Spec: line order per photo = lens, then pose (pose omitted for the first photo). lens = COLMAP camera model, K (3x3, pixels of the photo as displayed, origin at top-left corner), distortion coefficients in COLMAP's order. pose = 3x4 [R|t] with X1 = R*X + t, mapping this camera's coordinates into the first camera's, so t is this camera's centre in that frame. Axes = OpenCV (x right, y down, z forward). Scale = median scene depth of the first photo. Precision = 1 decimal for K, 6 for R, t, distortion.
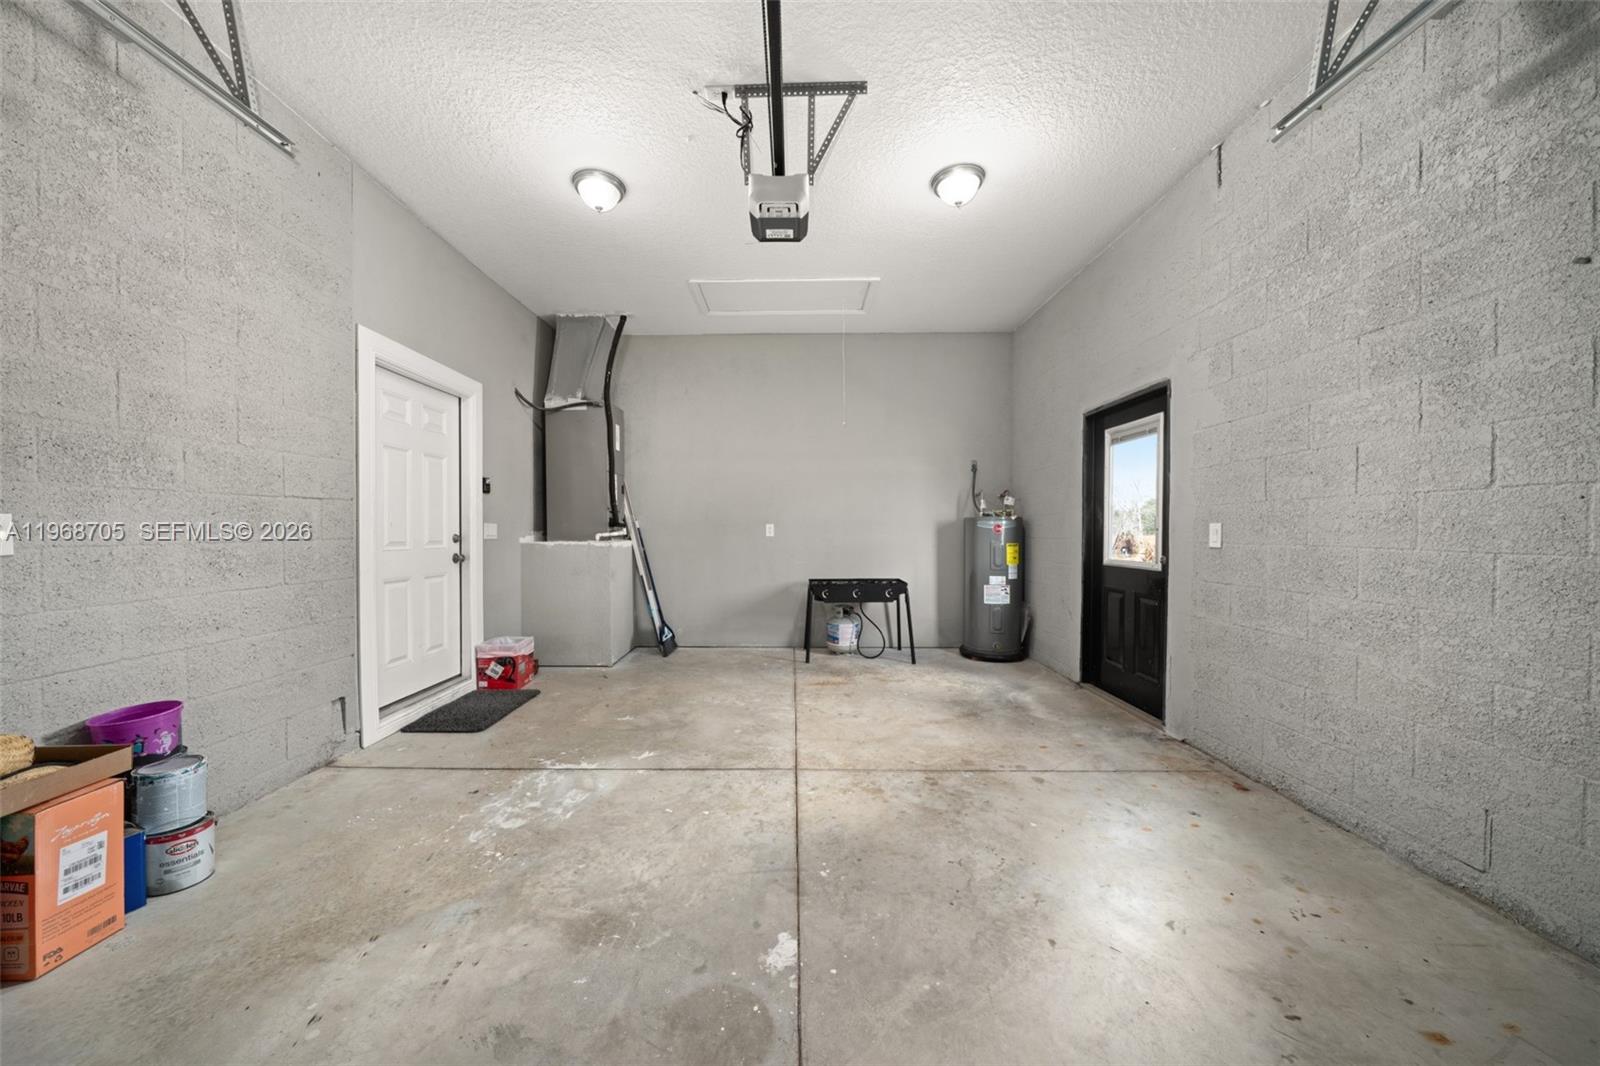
lens RADIAL K [[554.1, 0, 795.2], [0, 554.1, 535.2], [0, 0, 1]] dist [-0.009638, 0.001240]
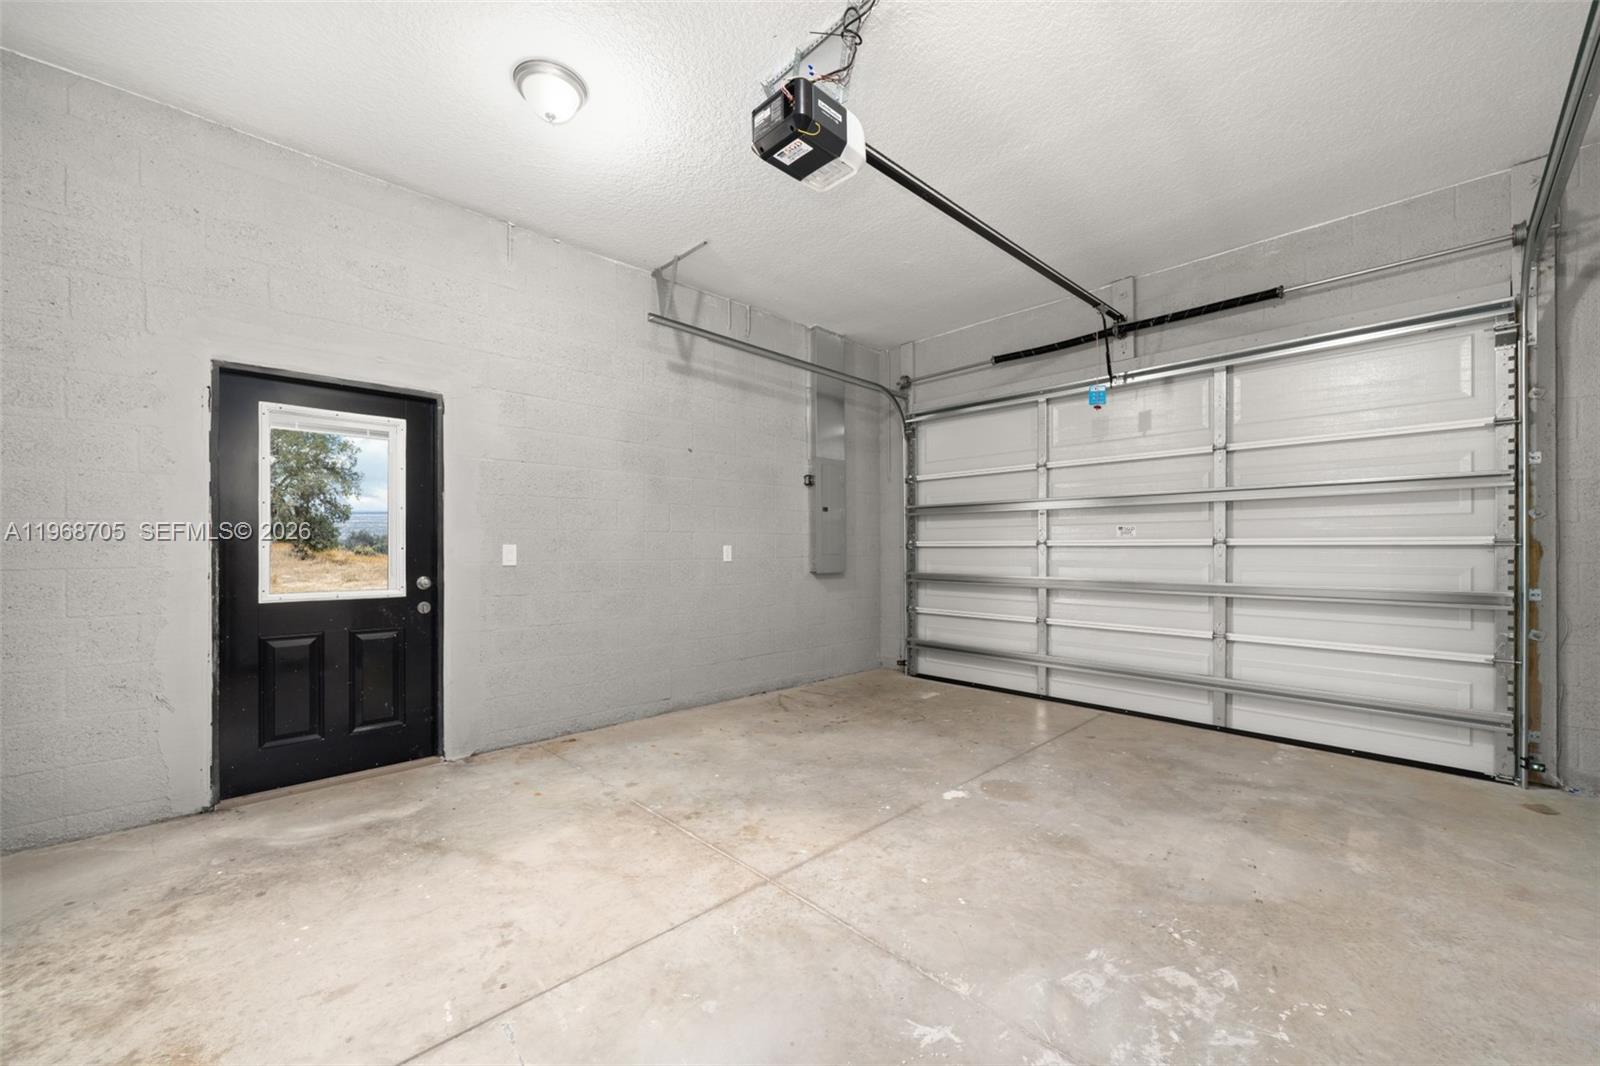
lens RADIAL K [[626.0, 0, 771.8], [0, 626.0, 543.6], [0, 0, 1]] dist [-0.002781, 0.000270]
pose [[-0.682704, 0.004957, 0.730679, -0.644800], [0.007642, 0.999971, 0.000357, -0.022206], [-0.730655, 0.005828, -0.682722, 1.658824]]
